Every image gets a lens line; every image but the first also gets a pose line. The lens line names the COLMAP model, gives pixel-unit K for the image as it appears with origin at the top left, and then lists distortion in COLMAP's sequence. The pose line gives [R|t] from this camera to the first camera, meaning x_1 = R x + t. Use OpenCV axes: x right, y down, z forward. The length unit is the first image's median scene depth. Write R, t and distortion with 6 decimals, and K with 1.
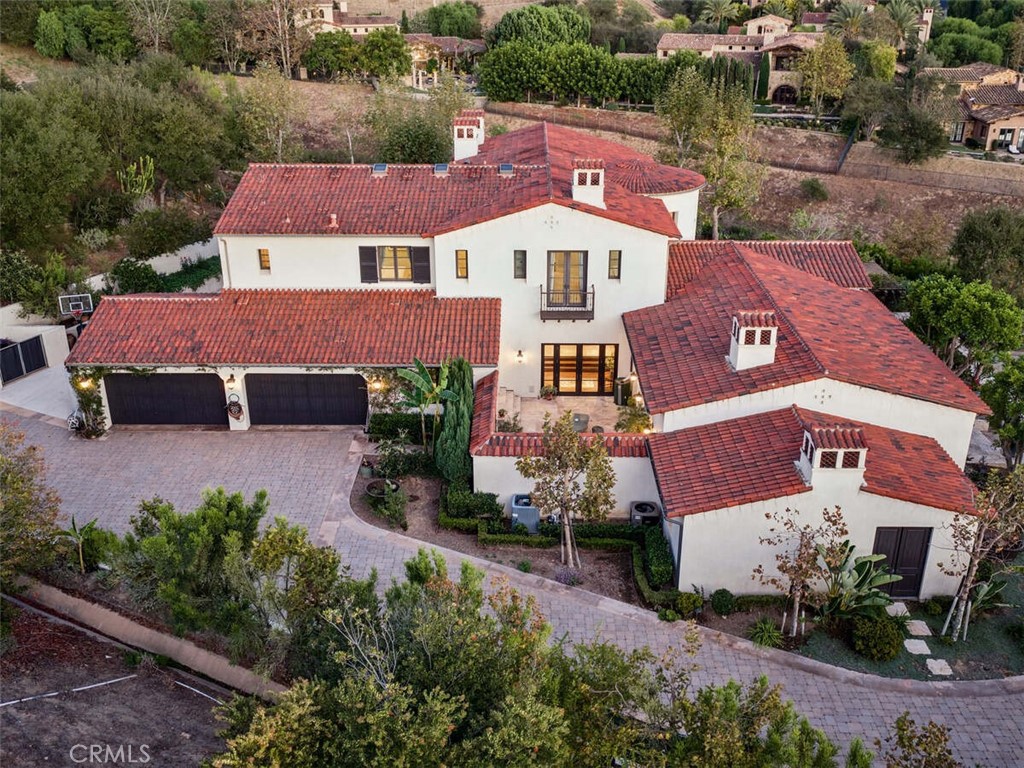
lens RADIAL K [[1081.6, 0, 643.3], [0, 1081.6, 383.6], [0, 0, 1]] dist [0.007847, -0.020334]
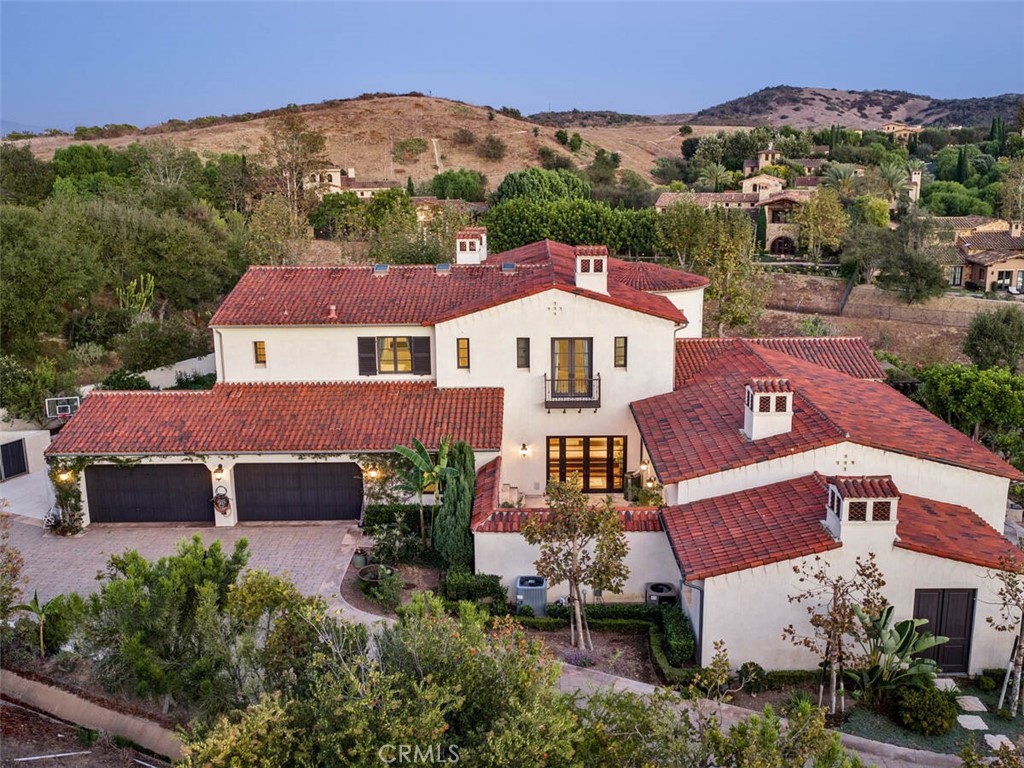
lens RADIAL K [[1081.6, 0, 643.3], [0, 1081.6, 383.6], [0, 0, 1]] dist [0.007847, -0.020334]
pose [[0.999421, -0.033992, -0.001625, -0.005737], [0.032880, 0.976839, -0.211435, 0.129809], [0.008775, 0.211260, 0.977391, 0.059614]]
